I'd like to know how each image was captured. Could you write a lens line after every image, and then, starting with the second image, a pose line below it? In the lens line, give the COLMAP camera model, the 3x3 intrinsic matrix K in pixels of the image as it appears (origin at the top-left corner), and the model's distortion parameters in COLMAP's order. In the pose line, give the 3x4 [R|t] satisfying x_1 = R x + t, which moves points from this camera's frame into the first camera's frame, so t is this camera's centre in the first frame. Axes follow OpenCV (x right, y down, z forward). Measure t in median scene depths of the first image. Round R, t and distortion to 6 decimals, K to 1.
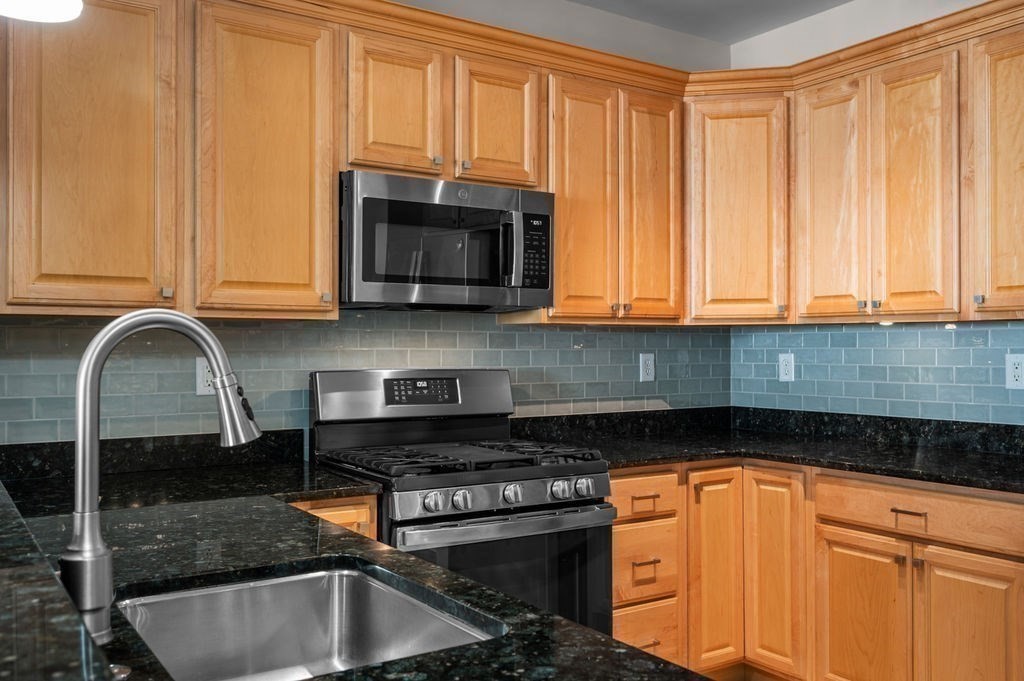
lens RADIAL K [[891.4, 0, 513.3], [0, 891.4, 341.6], [0, 0, 1]] dist [0.002048, -0.001836]
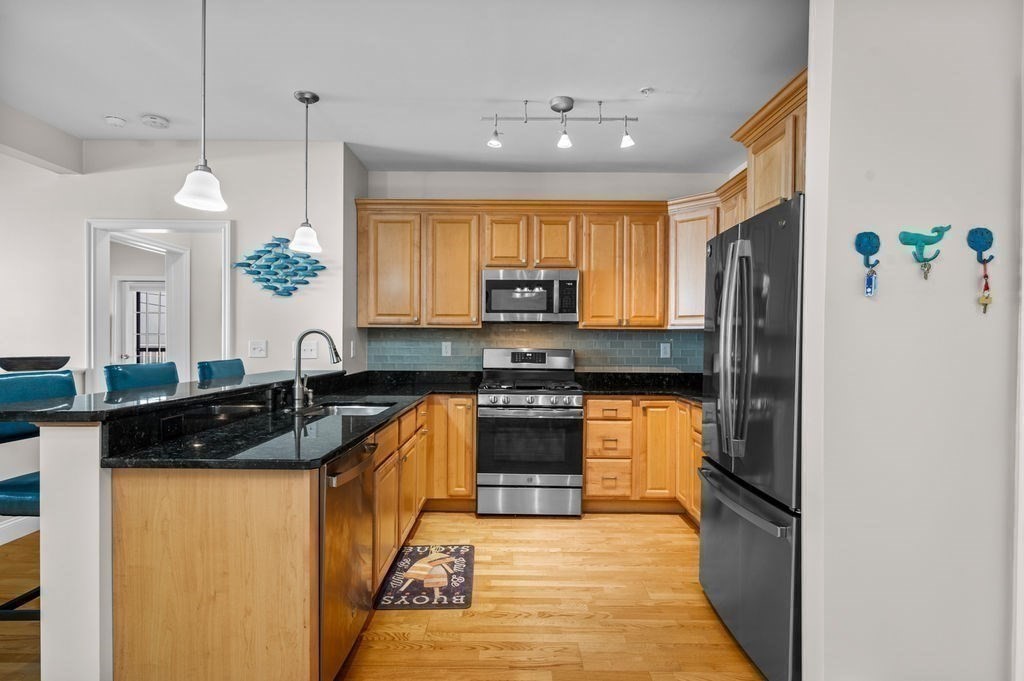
lens RADIAL K [[525.2, 0, 512.9], [0, 525.2, 342.2], [0, 0, 1]] dist [-0.001616, 0.000024]
pose [[0.828897, 0.011104, -0.559292, 0.629110], [-0.005376, 0.999915, 0.011885, -0.001803], [0.559376, -0.006845, 0.828886, -0.171843]]
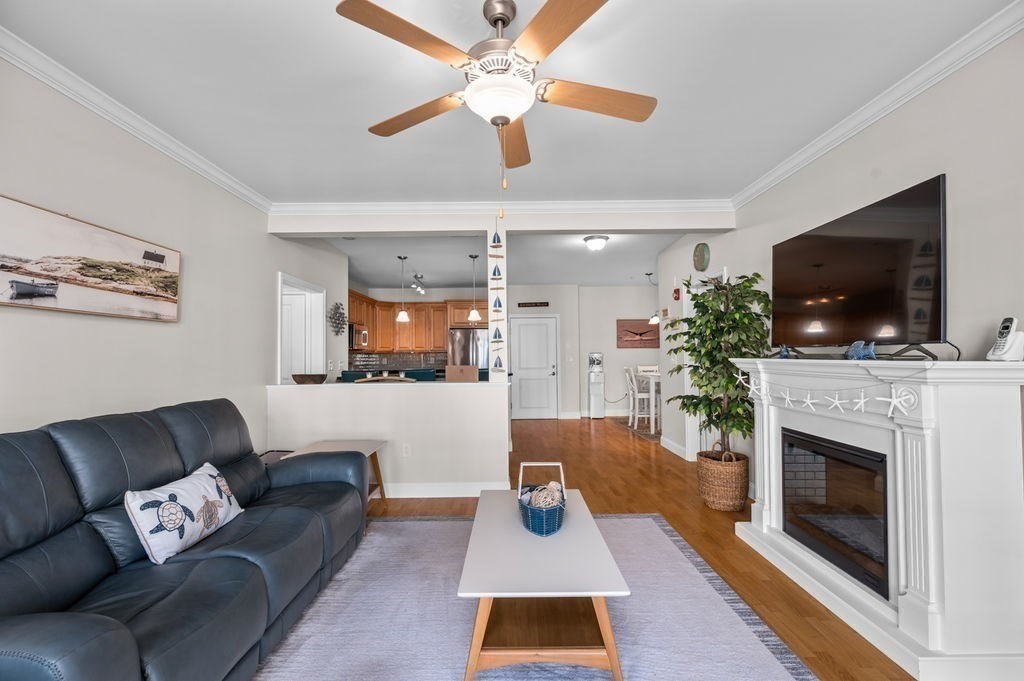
lens RADIAL K [[438.4, 0, 496.4], [0, 438.4, 343.2], [0, 0, 1]] dist [-0.000583, 0.000606]
pose [[0.574248, 0.016767, 0.818510, -1.574746], [0.002629, 0.999747, -0.022325, -0.012603], [-0.818677, 0.014972, 0.574058, -1.026914]]
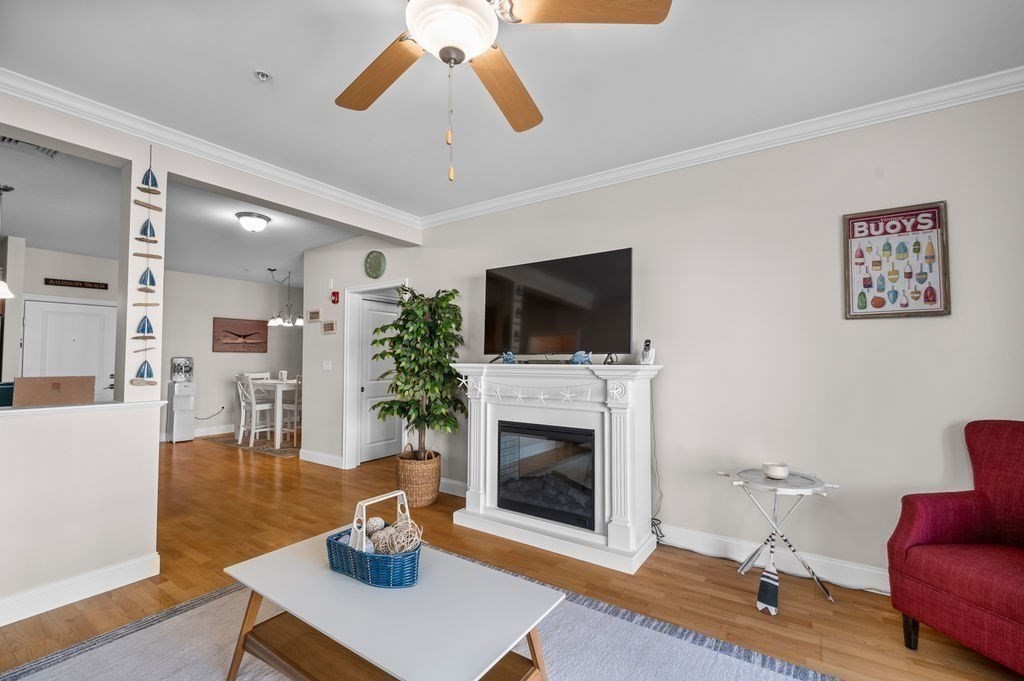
lens RADIAL K [[438.4, 0, 509.6], [0, 438.4, 341.8], [0, 0, 1]] dist [-0.000583, 0.000606]
pose [[-0.352445, 0.036726, 0.935111, -1.539047], [-0.007244, 0.999093, -0.041969, -0.009353], [-0.935804, -0.021566, -0.351859, -0.689060]]
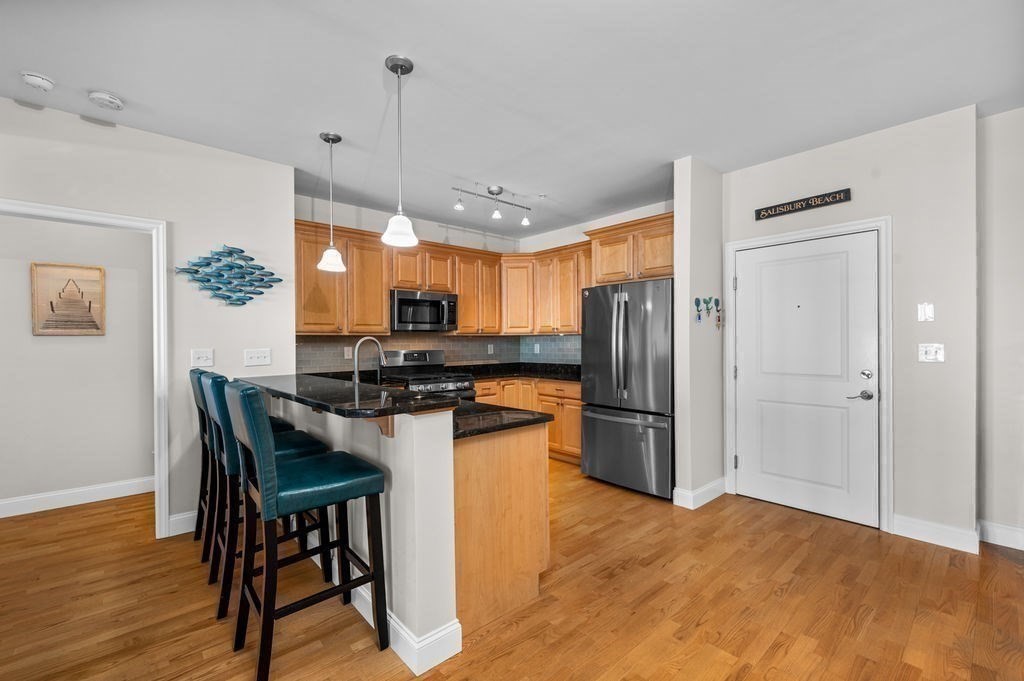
lens RADIAL K [[438.4, 0, 508.4], [0, 438.4, 345.6], [0, 0, 1]] dist [-0.000583, 0.000606]
pose [[0.991026, -0.008629, 0.133390, 0.015561], [0.006526, 0.999848, 0.016191, -0.008282], [-0.133510, -0.015175, 0.990931, -0.564794]]
